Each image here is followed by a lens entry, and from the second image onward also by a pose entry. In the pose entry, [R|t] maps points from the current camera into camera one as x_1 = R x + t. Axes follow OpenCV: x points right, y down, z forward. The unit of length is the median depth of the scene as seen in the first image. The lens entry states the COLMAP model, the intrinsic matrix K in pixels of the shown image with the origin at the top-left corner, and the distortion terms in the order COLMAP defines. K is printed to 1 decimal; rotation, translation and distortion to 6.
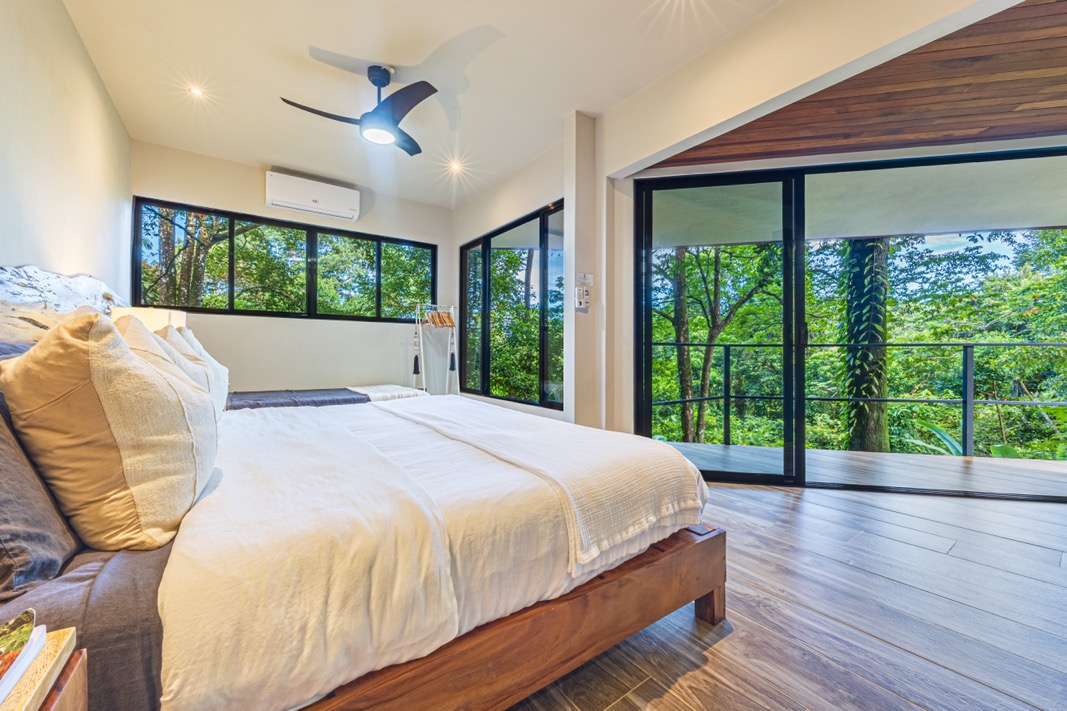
lens RADIAL K [[416.8, 0, 537.9], [0, 416.8, 348.6], [0, 0, 1]] dist [0.001611, -0.000048]
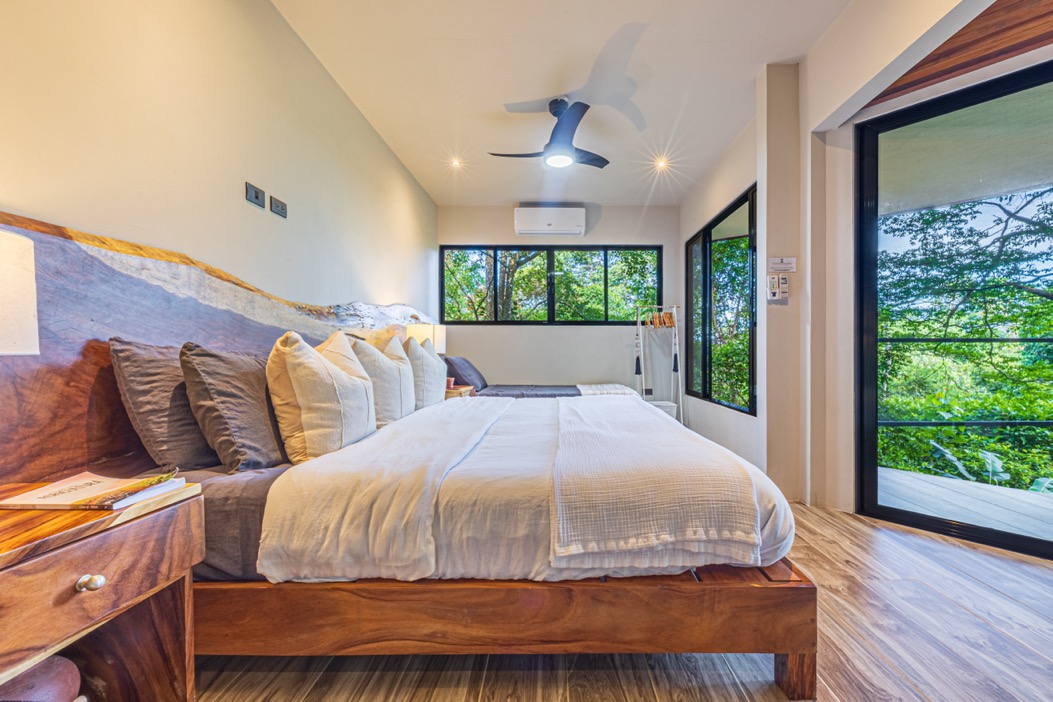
lens RADIAL K [[425.0, 0, 555.6], [0, 425.0, 357.9], [0, 0, 1]] dist [-0.004269, 0.000184]
pose [[0.811178, 0.002625, -0.584793, 0.664337], [0.008393, 0.999835, 0.016130, 0.004621], [0.584739, -0.017992, 0.811022, 0.135018]]
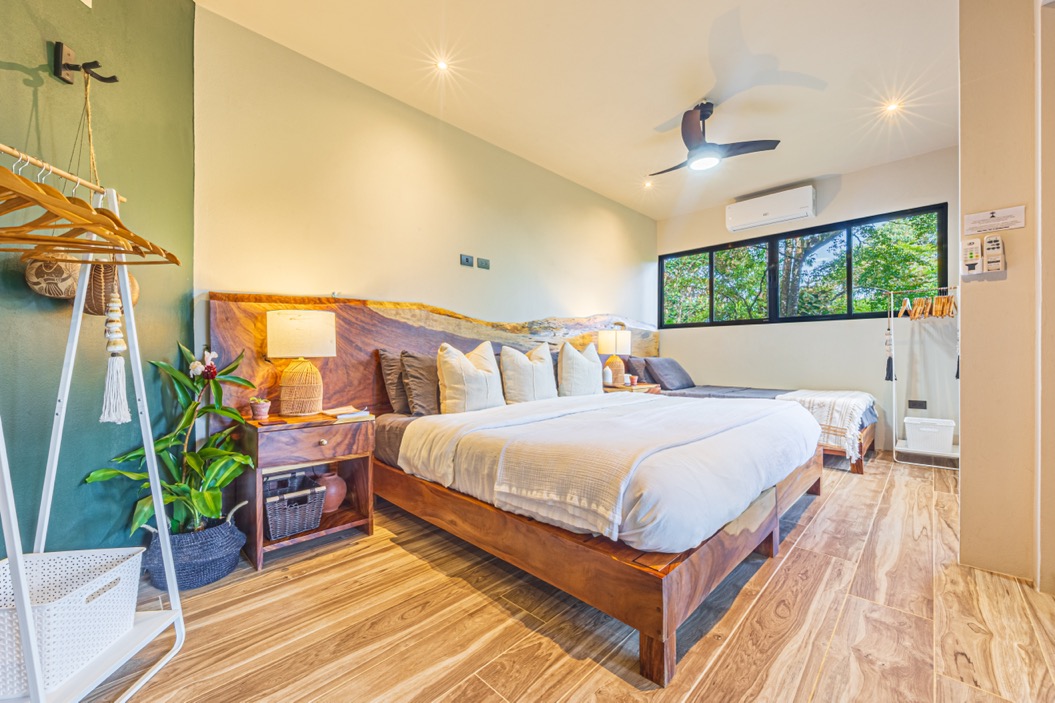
lens RADIAL K [[411.1, 0, 529.6], [0, 411.1, 355.5], [0, 0, 1]] dist [-0.007280, 0.000169]
pose [[0.163894, -0.004392, -0.986468, 1.513548], [0.015190, 0.999883, -0.001928, 0.016242], [0.986361, -0.014668, 0.163941, 0.812754]]
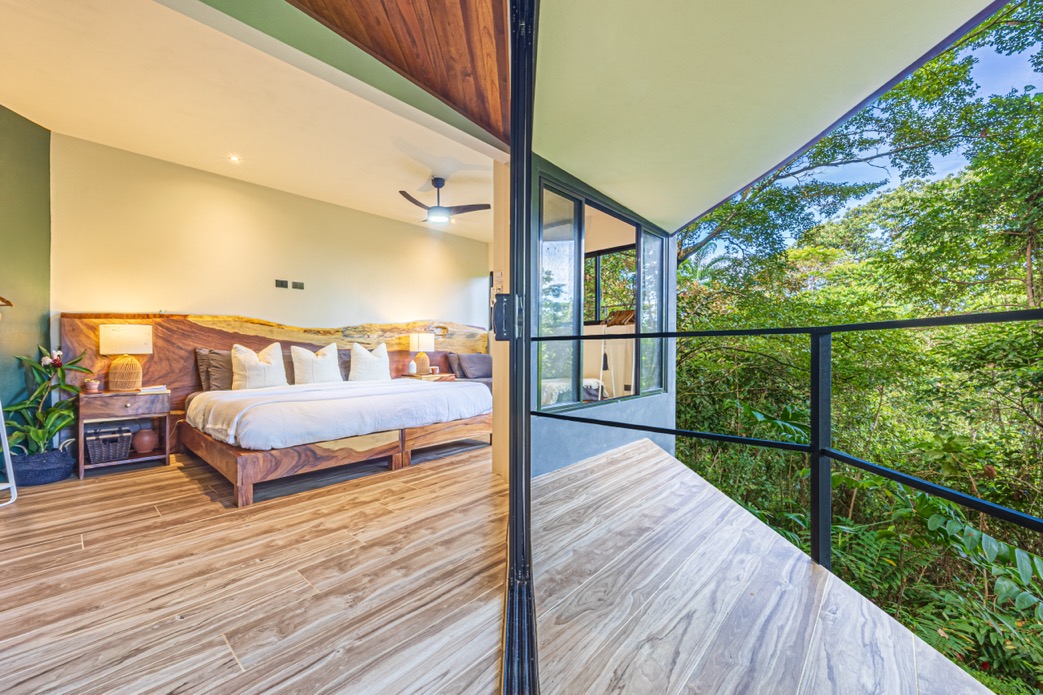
lens RADIAL K [[410.9, 0, 522.1], [0, 410.9, 352.7], [0, 0, 1]] dist [-0.009072, -0.000070]
pose [[0.209507, 0.000153, -0.977807, 2.994244], [0.014989, 0.999882, 0.003368, 0.028992], [0.977692, -0.015362, 0.209479, 2.310860]]
